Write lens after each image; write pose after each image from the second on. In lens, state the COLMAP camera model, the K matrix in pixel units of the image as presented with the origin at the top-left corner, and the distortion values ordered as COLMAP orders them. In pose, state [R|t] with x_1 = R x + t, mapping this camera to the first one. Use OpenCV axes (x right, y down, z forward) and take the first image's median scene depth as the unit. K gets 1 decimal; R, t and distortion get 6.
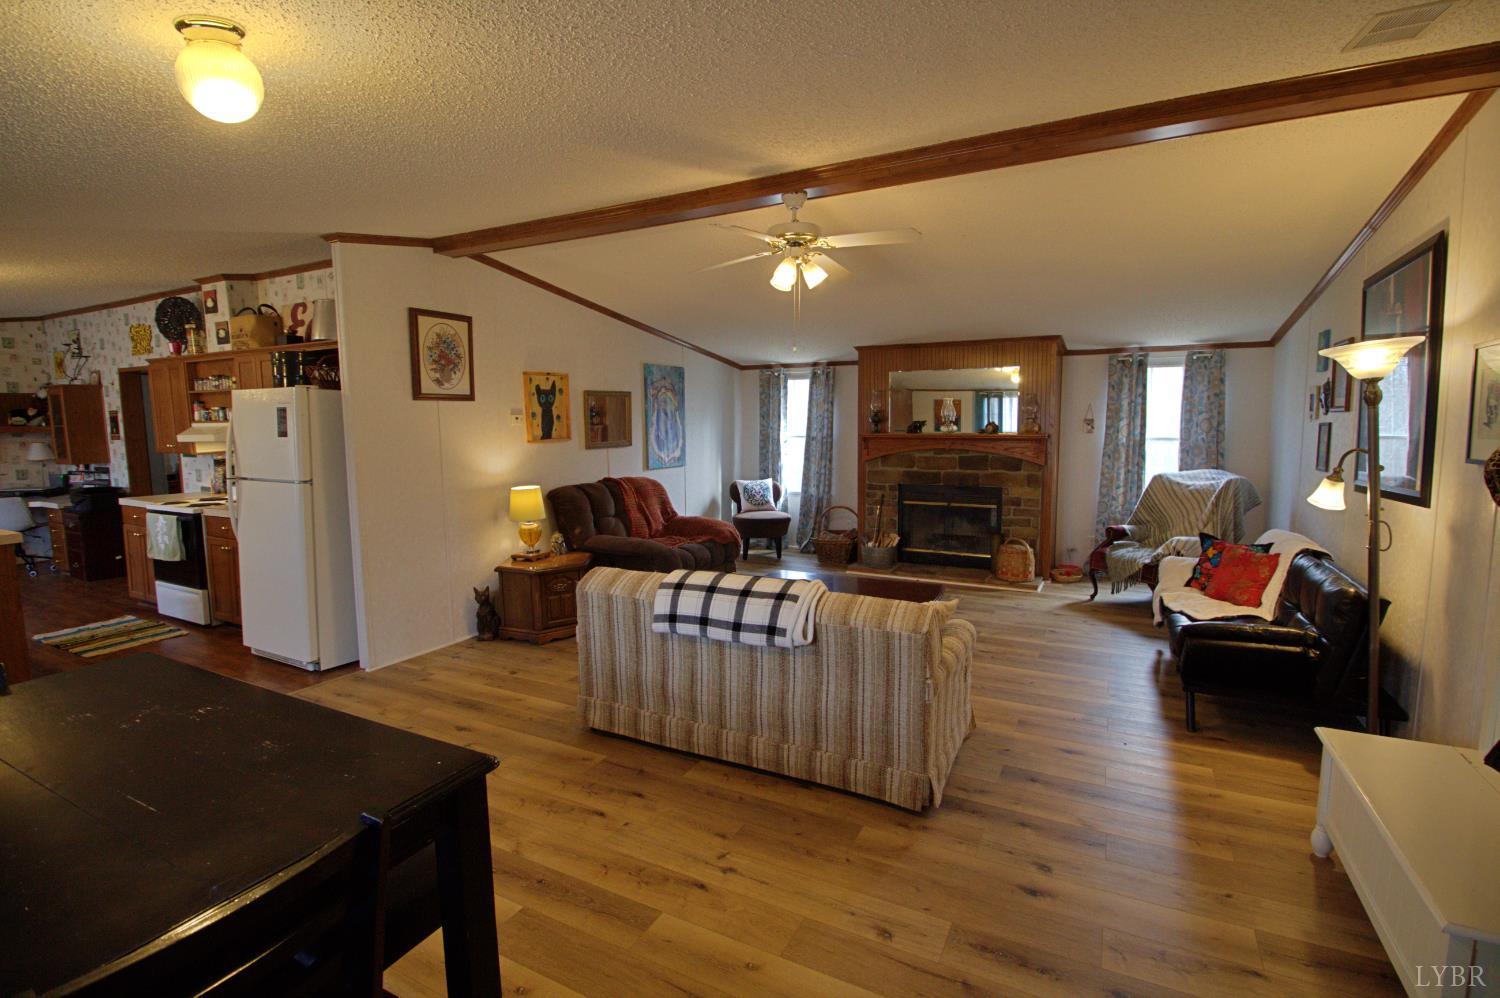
lens RADIAL K [[694.8, 0, 754.5], [0, 694.8, 497.1], [0, 0, 1]] dist [-0.002259, -0.011600]
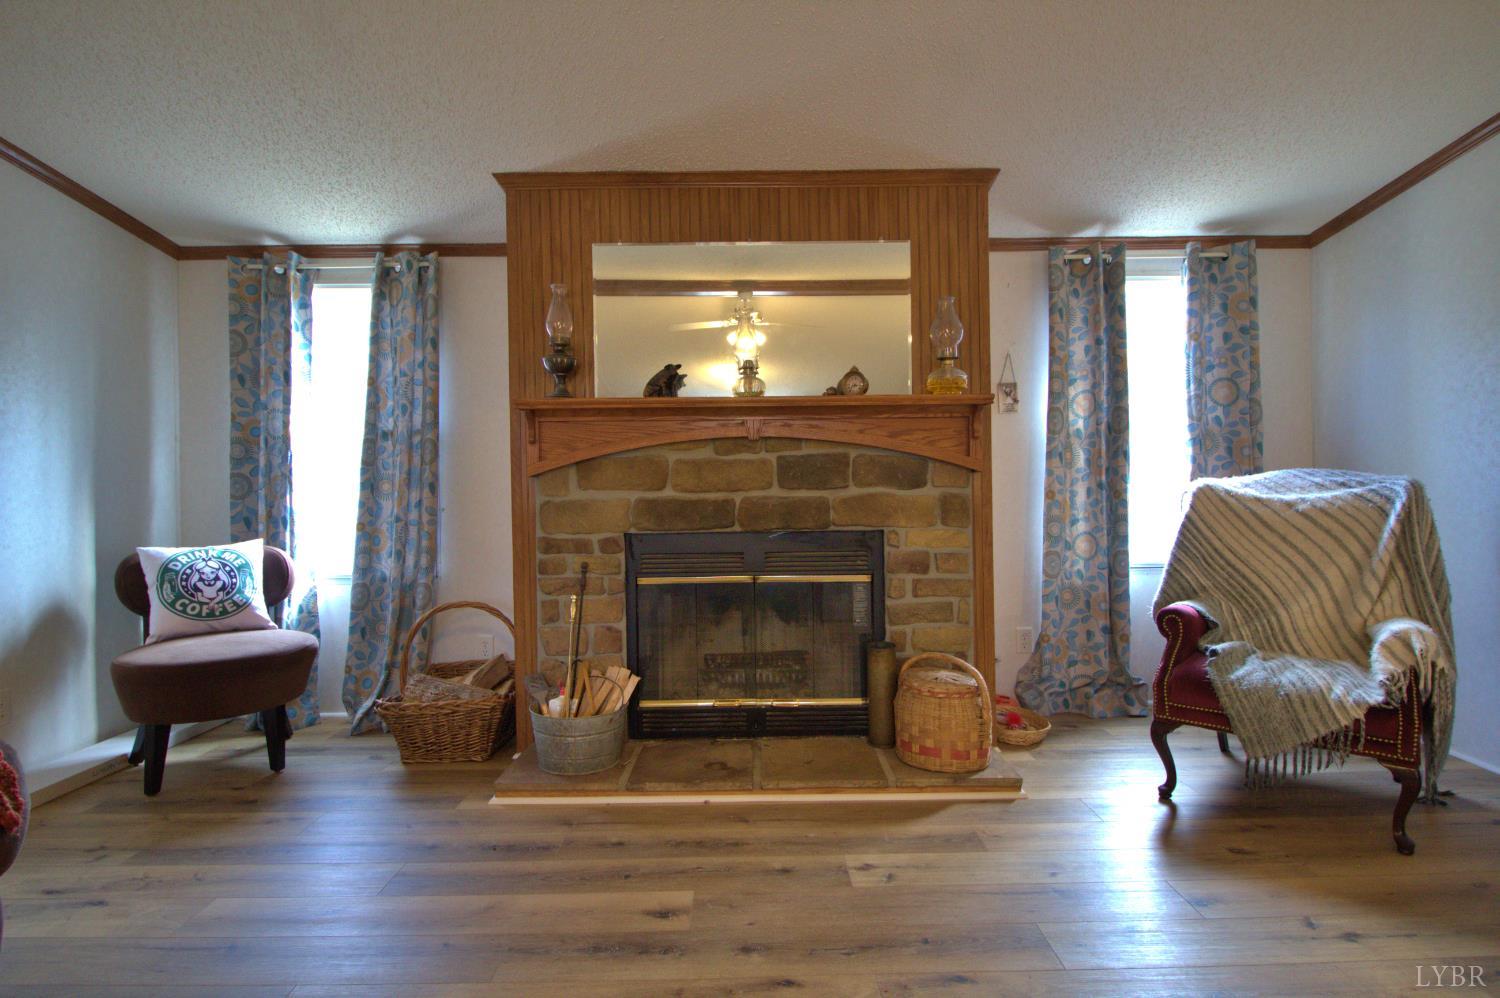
lens RADIAL K [[780.8, 0, 754.1], [0, 780.8, 489.8], [0, 0, 1]] dist [-0.003645, -0.000392]
pose [[0.878727, -0.008656, 0.477245, 0.079009], [0.059234, 0.994085, -0.091033, 0.000151], [-0.473634, 0.108262, 0.874042, 0.719129]]
